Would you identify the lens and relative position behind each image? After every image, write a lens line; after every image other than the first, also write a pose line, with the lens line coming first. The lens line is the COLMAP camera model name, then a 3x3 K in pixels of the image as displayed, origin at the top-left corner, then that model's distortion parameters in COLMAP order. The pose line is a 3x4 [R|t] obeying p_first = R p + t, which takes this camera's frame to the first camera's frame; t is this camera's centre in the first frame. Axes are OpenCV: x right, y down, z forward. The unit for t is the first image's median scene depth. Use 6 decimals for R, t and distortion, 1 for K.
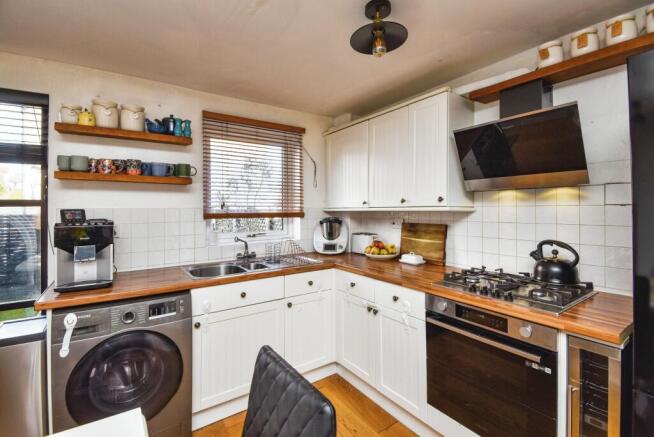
lens RADIAL K [[297.5, 0, 326.0], [0, 297.5, 210.7], [0, 0, 1]] dist [0.001087, -0.017773]
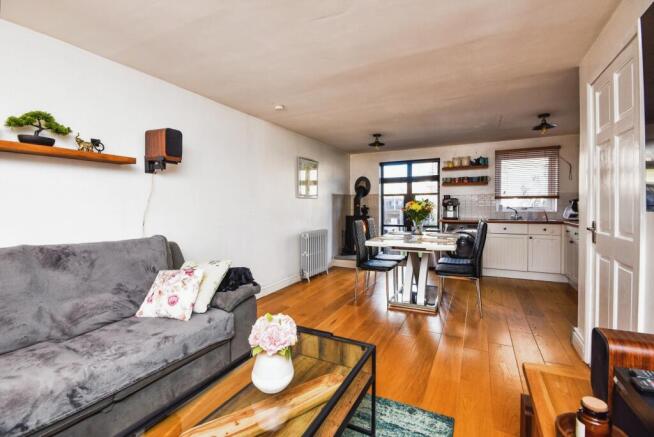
lens RADIAL K [[297.5, 0, 326.0], [0, 297.5, 210.7], [0, 0, 1]] dist [0.001087, -0.017773]
pose [[0.470055, 0.013734, -0.882530, 1.157839], [-0.000740, 0.999885, 0.015167, 0.099418], [0.882637, -0.006476, 0.470011, -1.413381]]
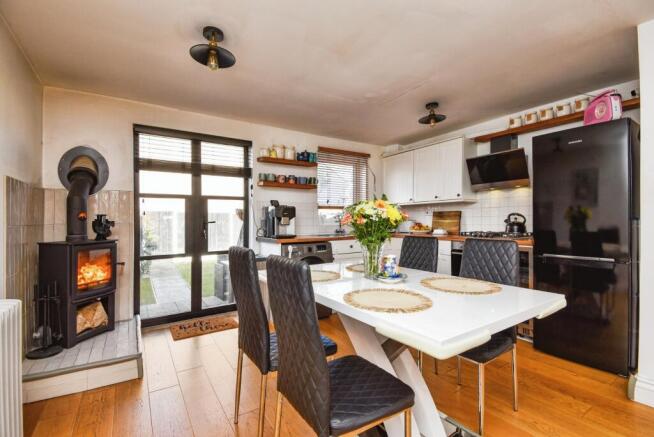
lens RADIAL K [[295.5, 0, 327.0], [0, 295.5, 218.5], [0, 0, 1]] dist [0.034616, -0.000143]
pose [[0.999646, -0.001520, -0.026552, -0.378971], [0.001381, 0.999985, -0.005249, 0.112500], [0.026559, 0.005211, 0.999634, -0.871907]]
